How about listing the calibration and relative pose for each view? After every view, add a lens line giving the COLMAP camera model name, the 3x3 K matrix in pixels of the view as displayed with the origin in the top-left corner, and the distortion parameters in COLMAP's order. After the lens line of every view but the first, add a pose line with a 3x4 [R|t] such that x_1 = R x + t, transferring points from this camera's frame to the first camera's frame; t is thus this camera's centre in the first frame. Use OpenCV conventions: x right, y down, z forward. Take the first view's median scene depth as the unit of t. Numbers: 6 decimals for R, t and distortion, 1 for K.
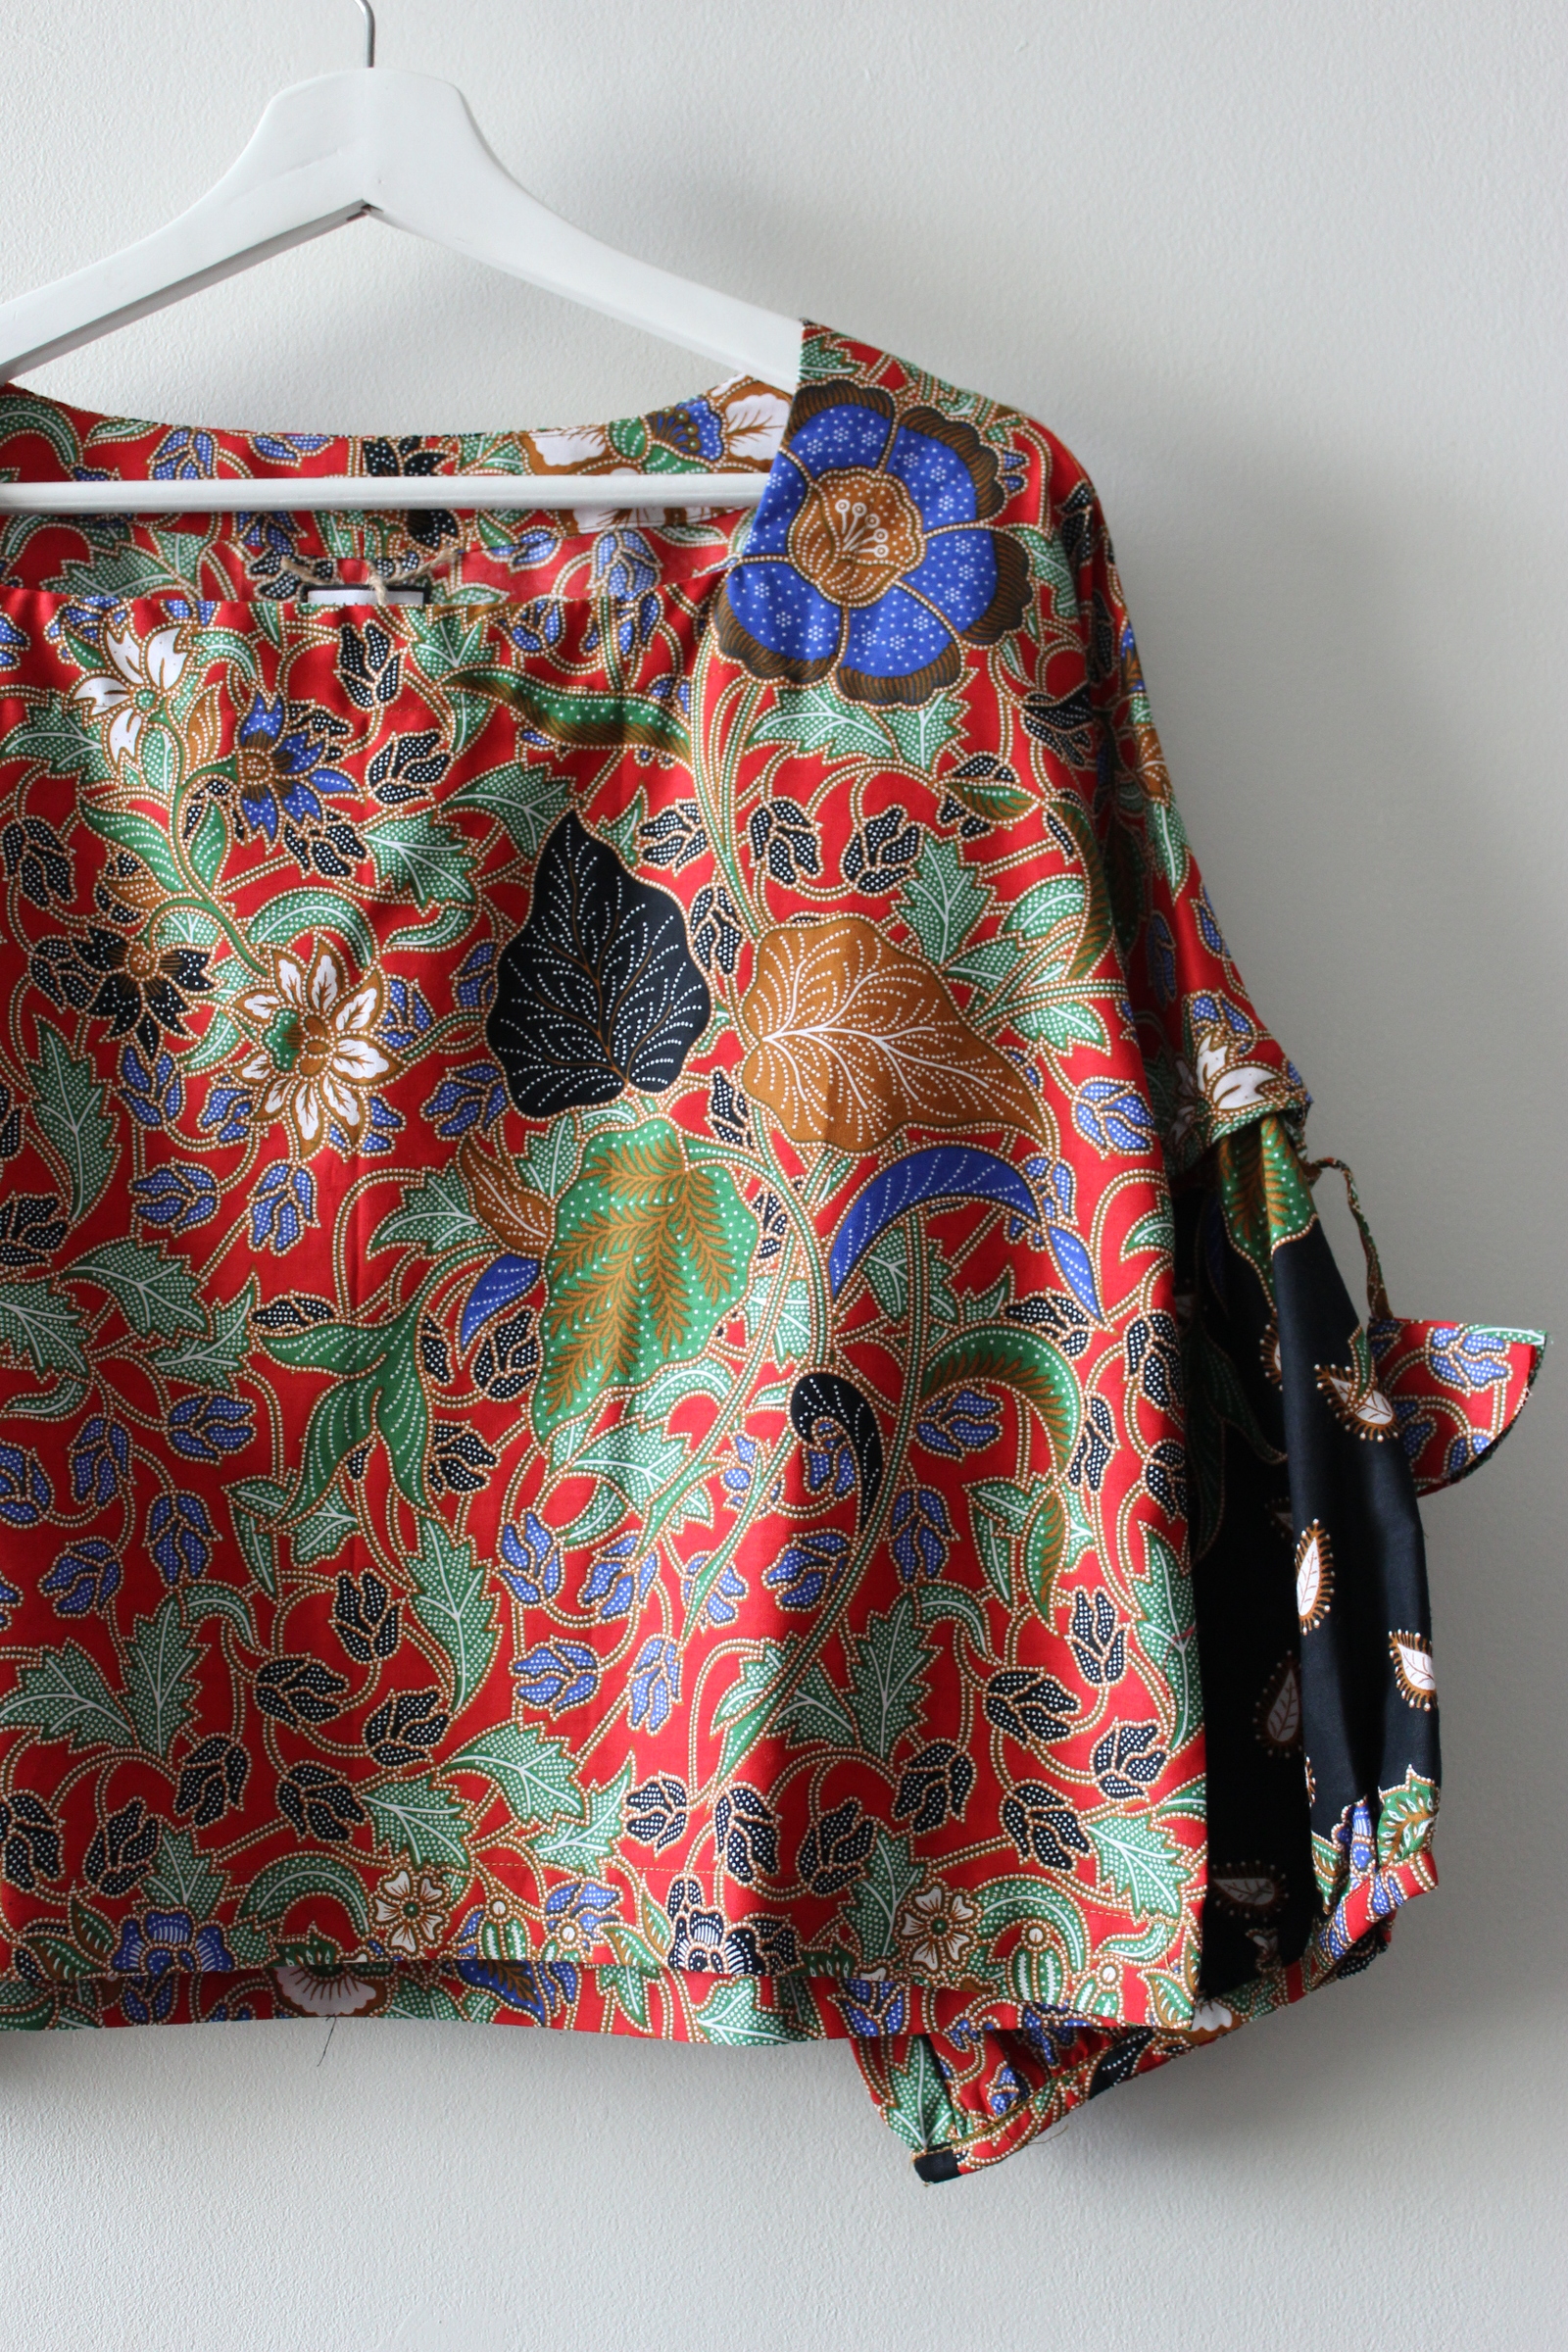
lens RADIAL K [[2779.1, 0, 790.2], [0, 2779.1, 1195.9], [0, 0, 1]] dist [-0.052728, 0.000000]
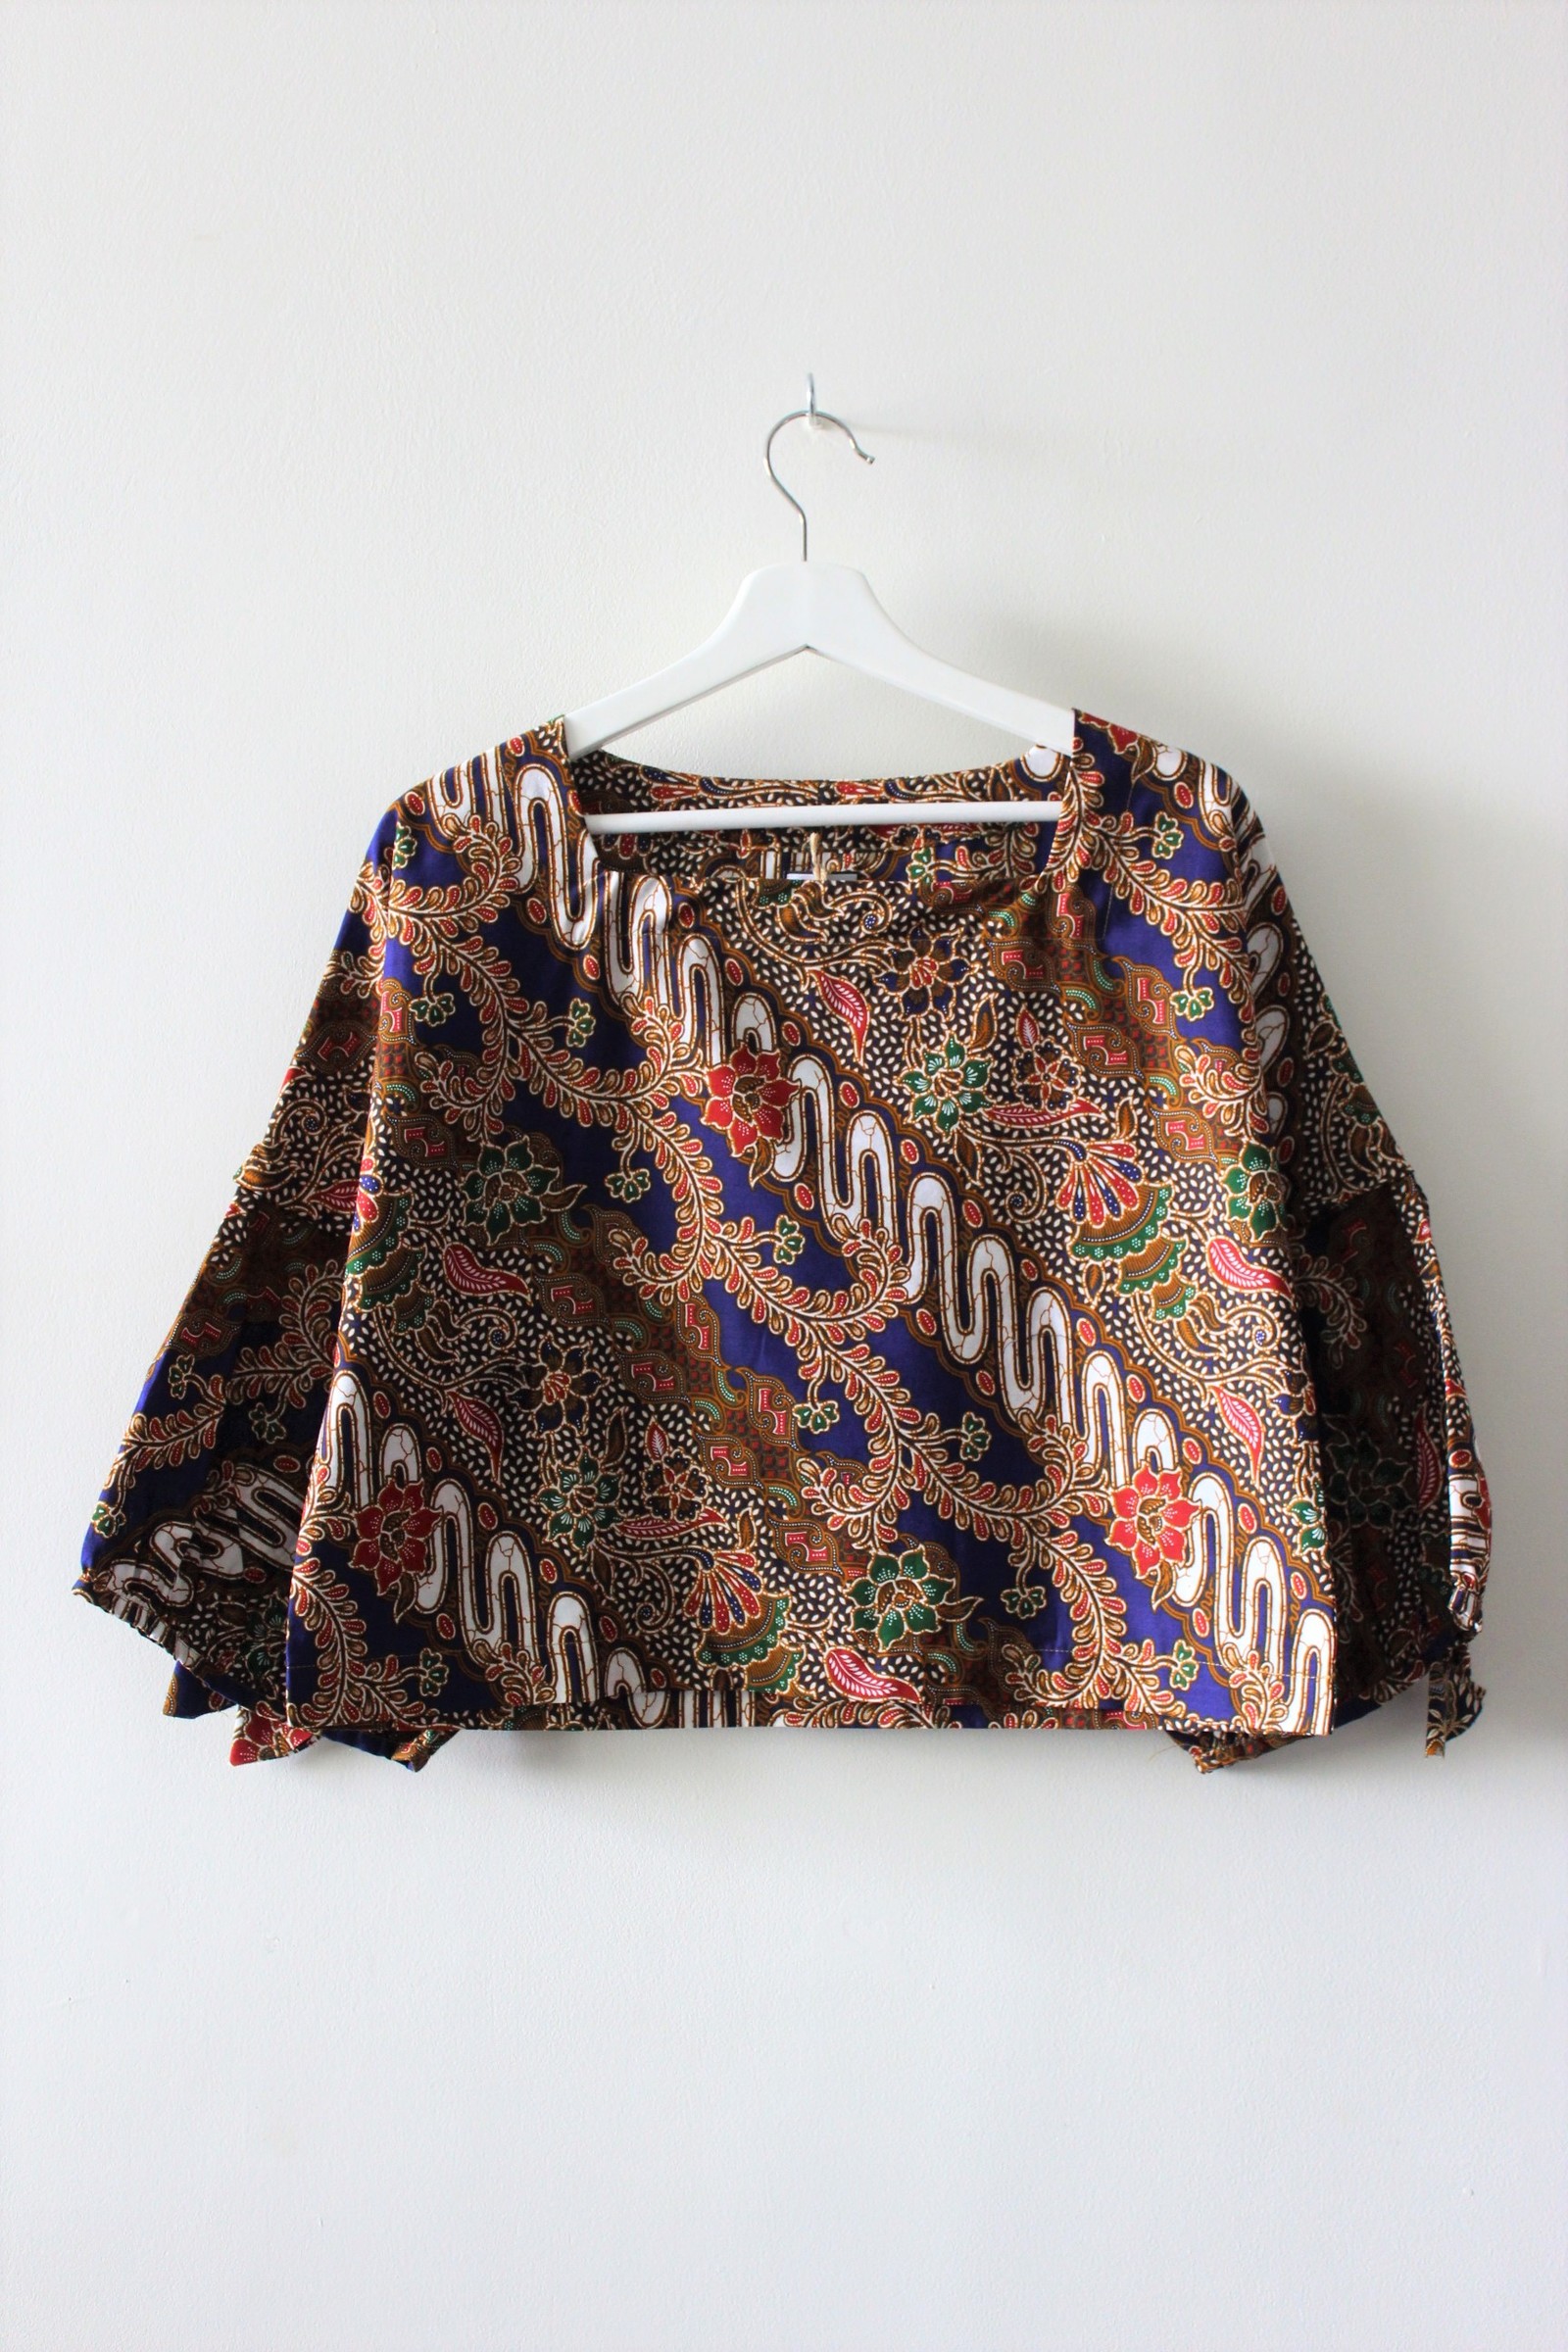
lens RADIAL K [[2779.1, 0, 791.6], [0, 2779.1, 1179.7], [0, 0, 1]] dist [-0.052728, 0.000000]
pose [[0.999973, -0.005304, -0.005073, -0.154546], [0.005407, 0.999776, 0.020465, -0.065733], [0.004963, -0.020492, 0.999778, -0.661208]]
